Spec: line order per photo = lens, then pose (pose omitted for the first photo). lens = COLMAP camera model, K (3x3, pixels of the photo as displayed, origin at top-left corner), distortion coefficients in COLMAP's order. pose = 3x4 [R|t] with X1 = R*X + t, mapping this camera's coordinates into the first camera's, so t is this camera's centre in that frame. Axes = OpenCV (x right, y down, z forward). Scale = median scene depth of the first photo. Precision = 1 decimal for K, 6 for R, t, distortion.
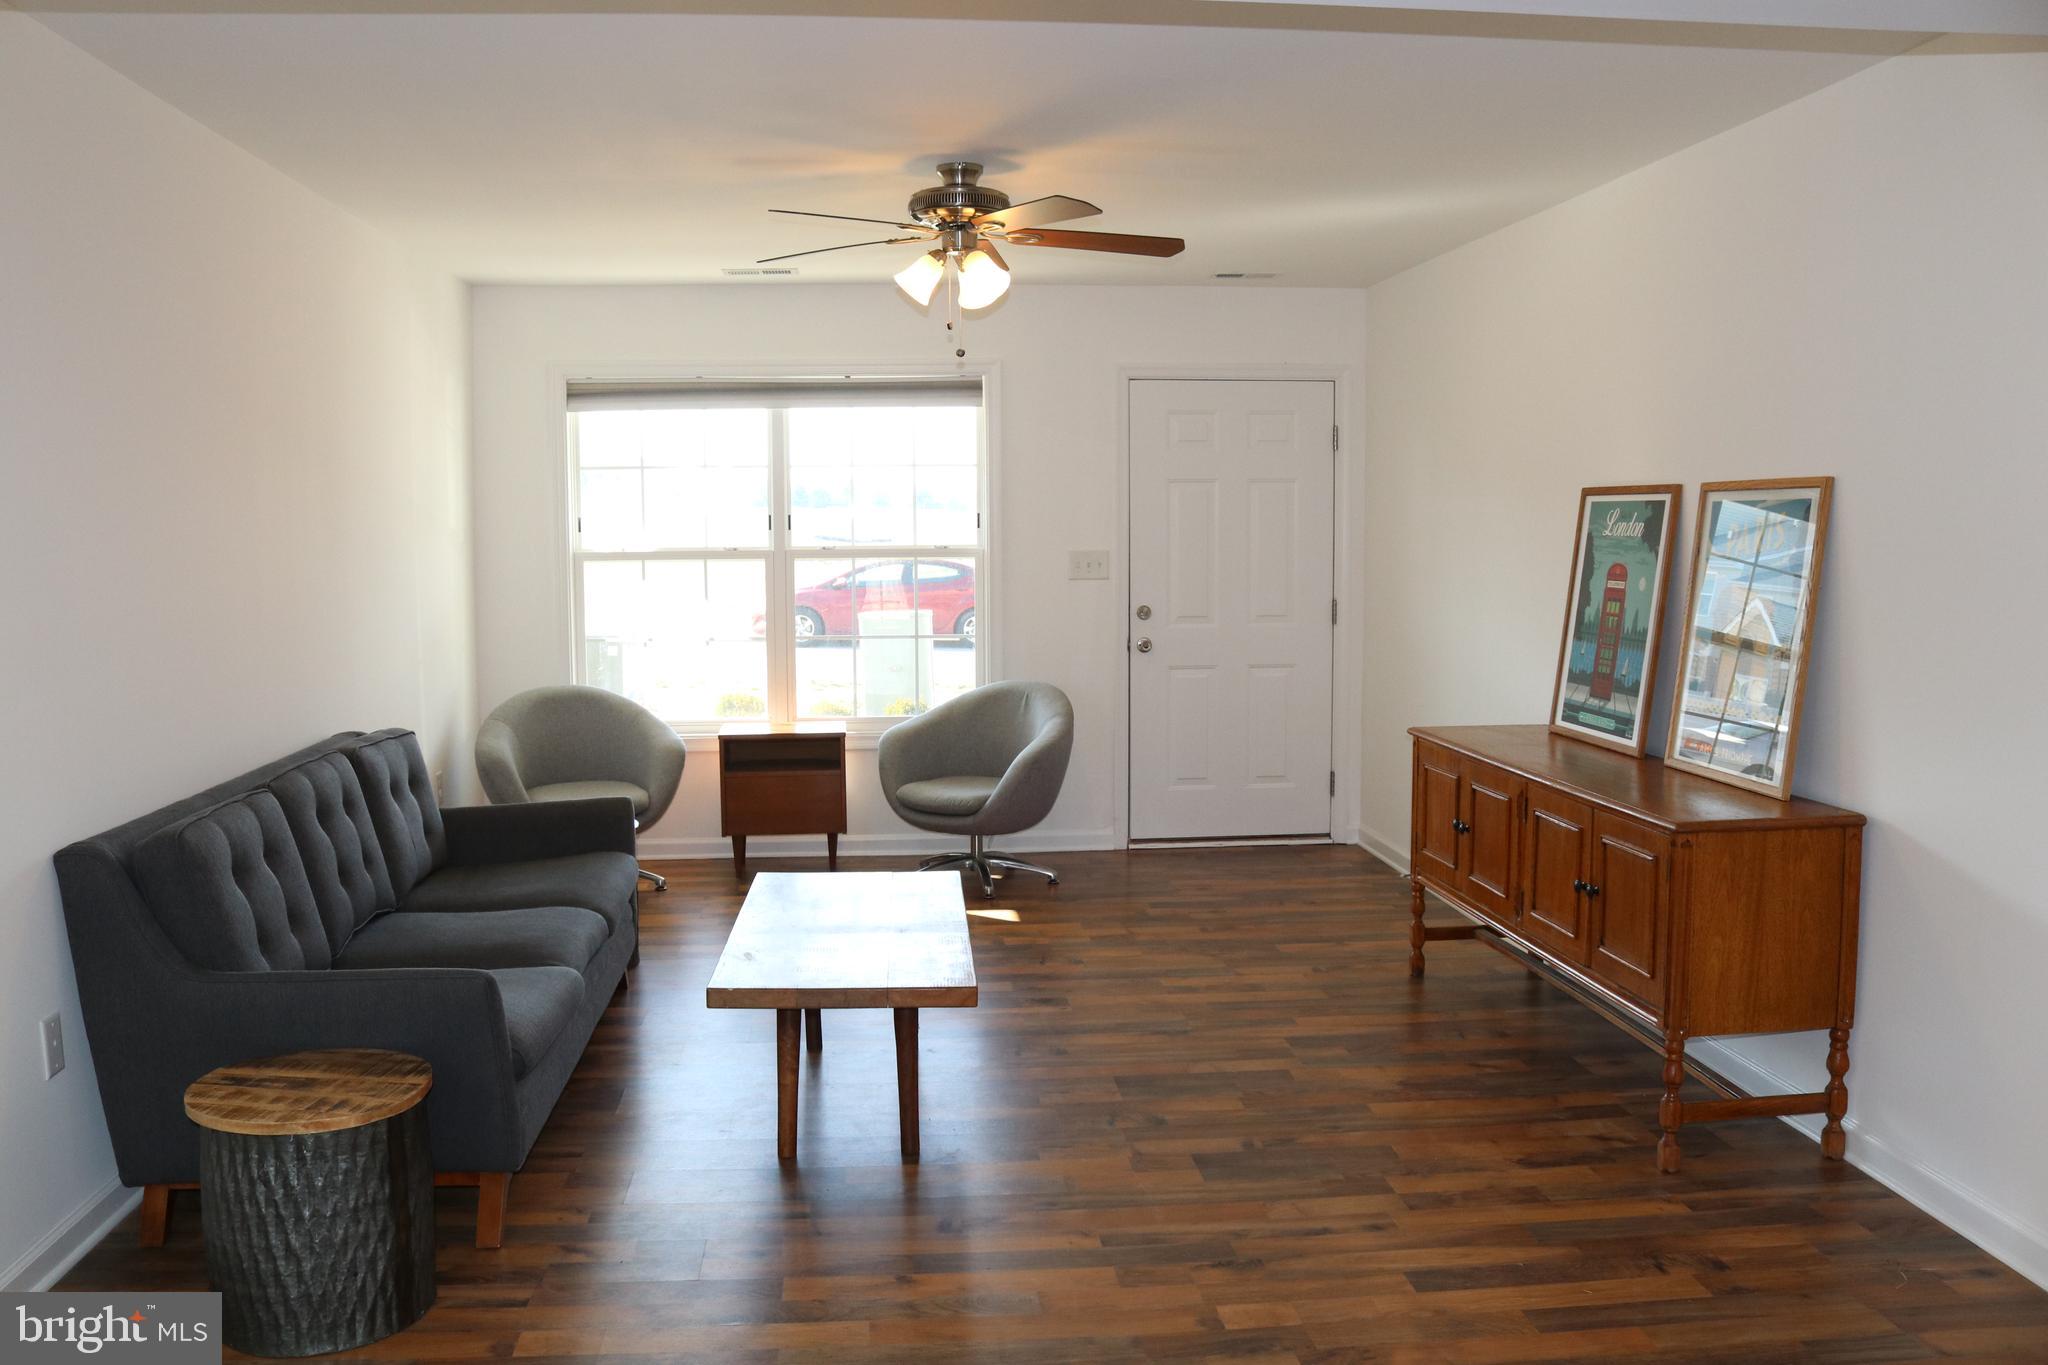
lens RADIAL K [[1690.2, 0, 1009.1], [0, 1690.2, 693.1], [0, 0, 1]] dist [-0.160524, 0.135951]
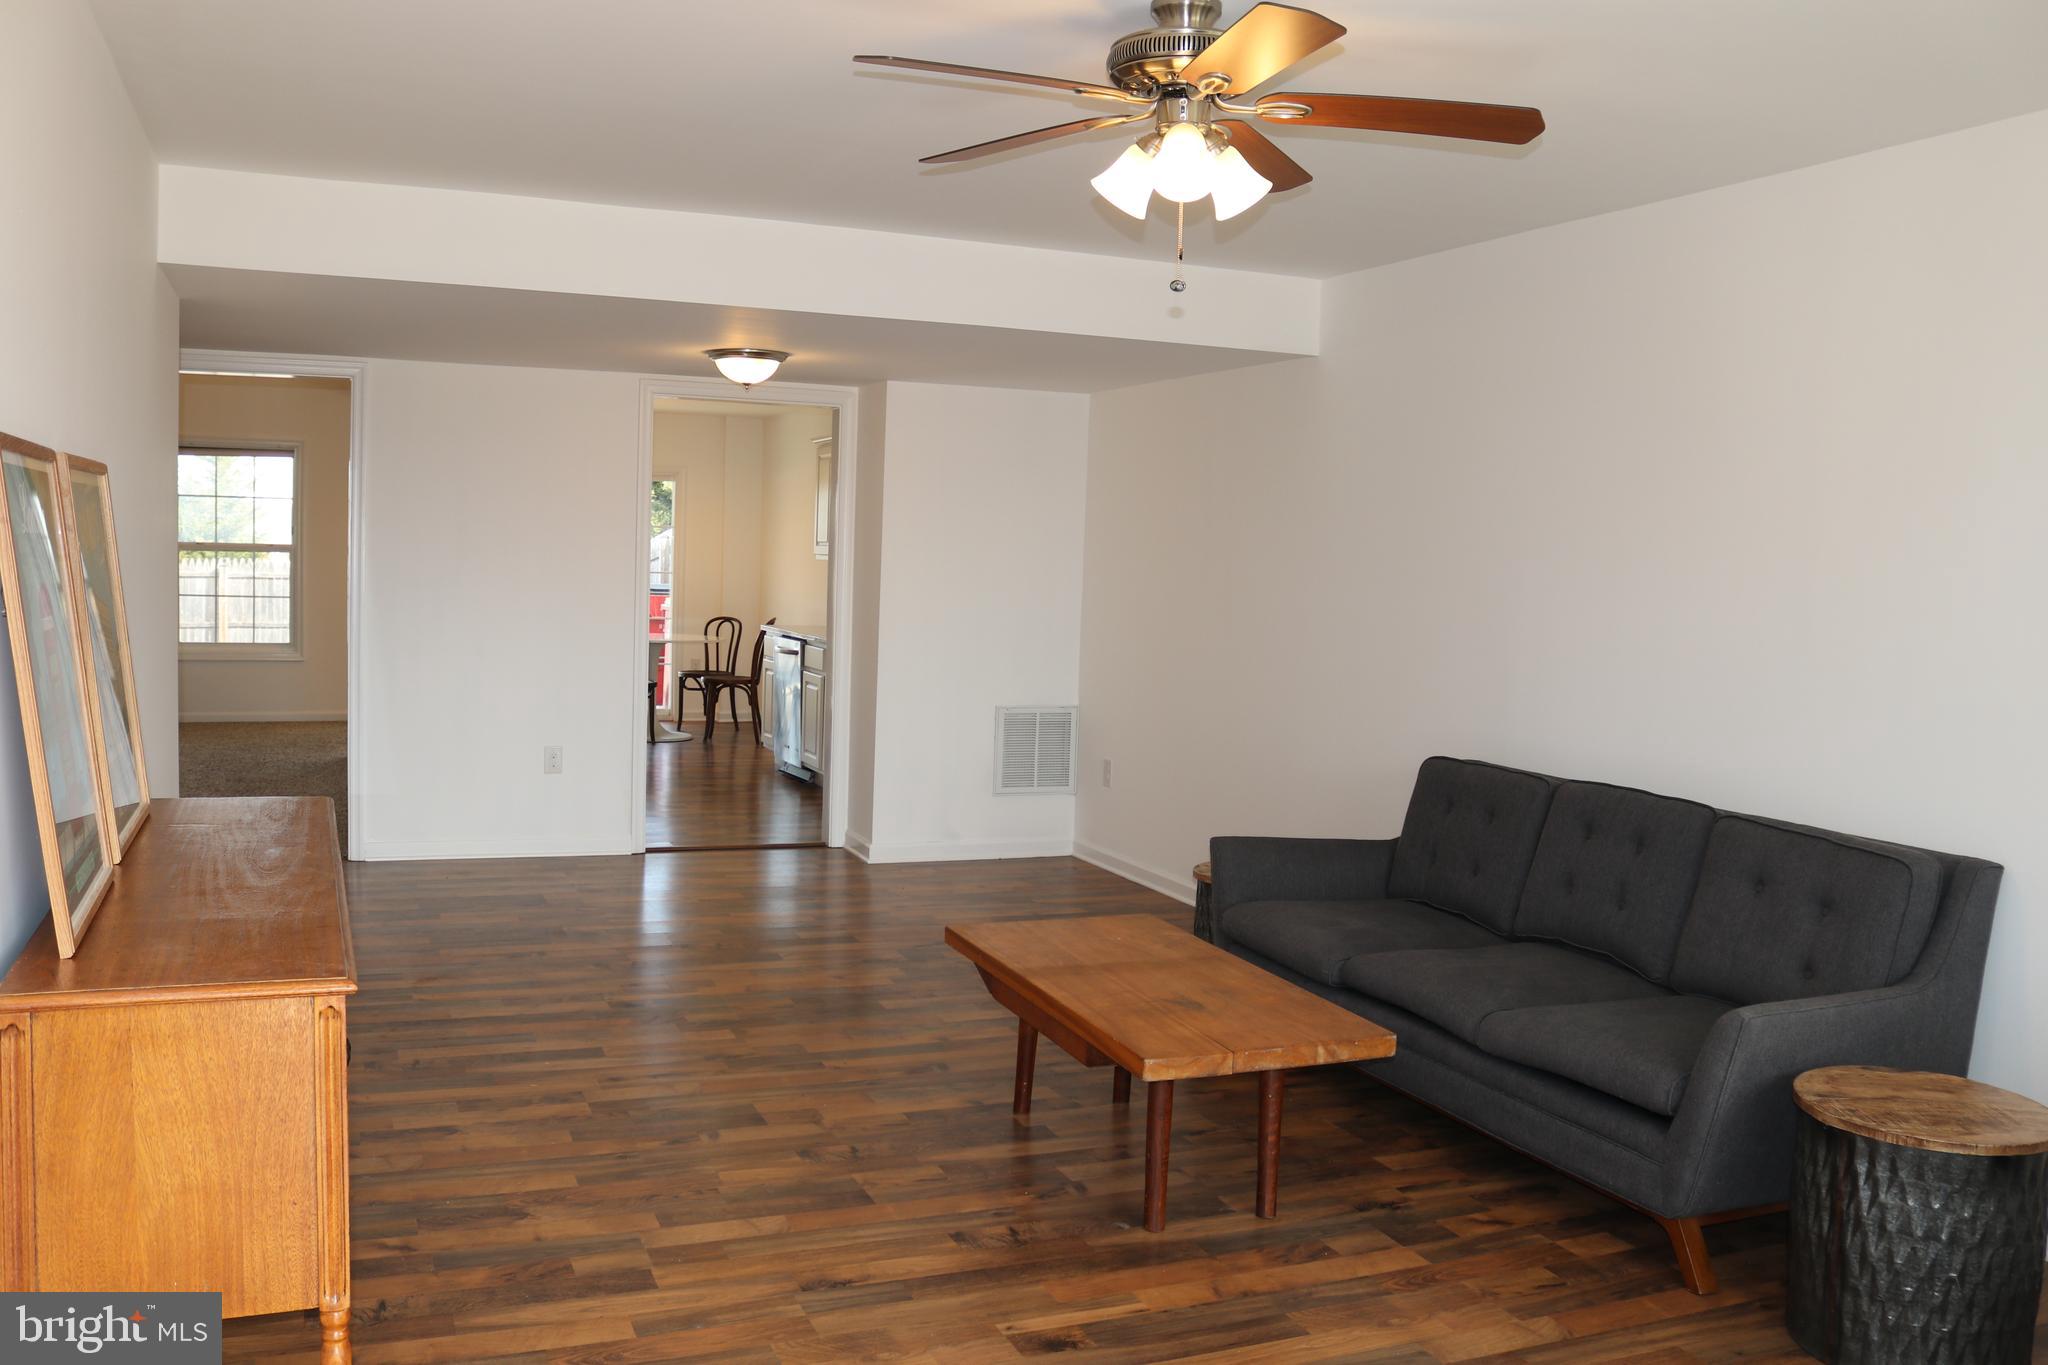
lens RADIAL K [[1690.2, 0, 1009.1], [0, 1690.2, 693.1], [0, 0, 1]] dist [-0.160524, 0.135951]
pose [[-0.954409, -0.002708, -0.298491, 0.236800], [-0.058573, 0.982218, 0.178371, -0.163895], [0.292700, 0.187723, -0.937596, 1.680628]]
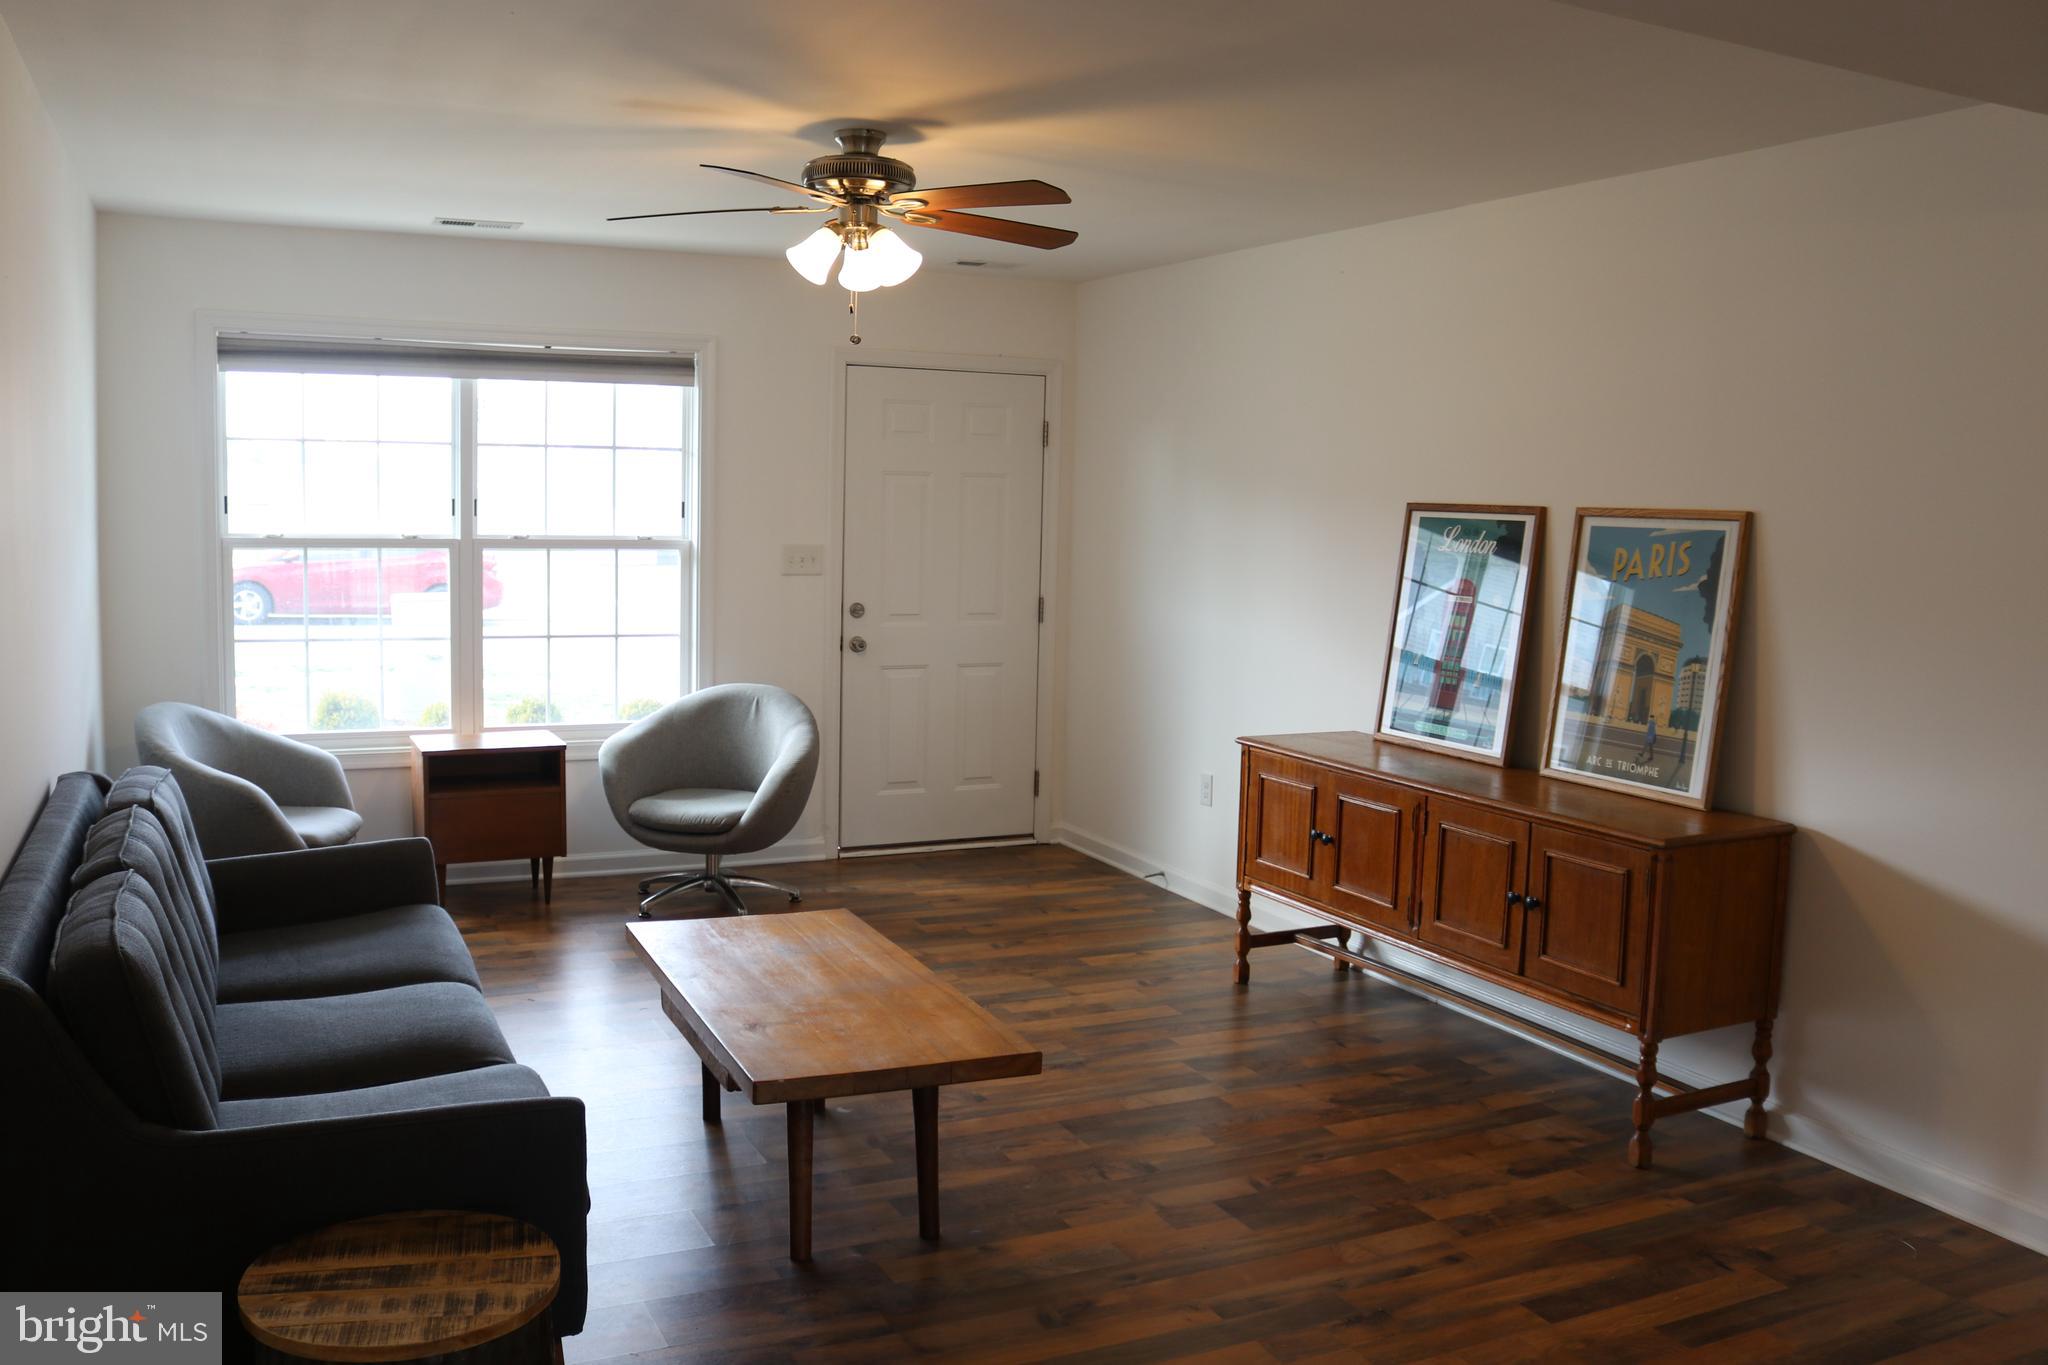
lens RADIAL K [[1690.2, 0, 1009.1], [0, 1690.2, 693.1], [0, 0, 1]] dist [-0.160524, 0.135951]
pose [[0.936067, -0.012659, 0.351594, -0.281073], [0.006305, 0.999796, 0.019210, -0.029891], [-0.351766, -0.015766, 0.935955, 0.125713]]
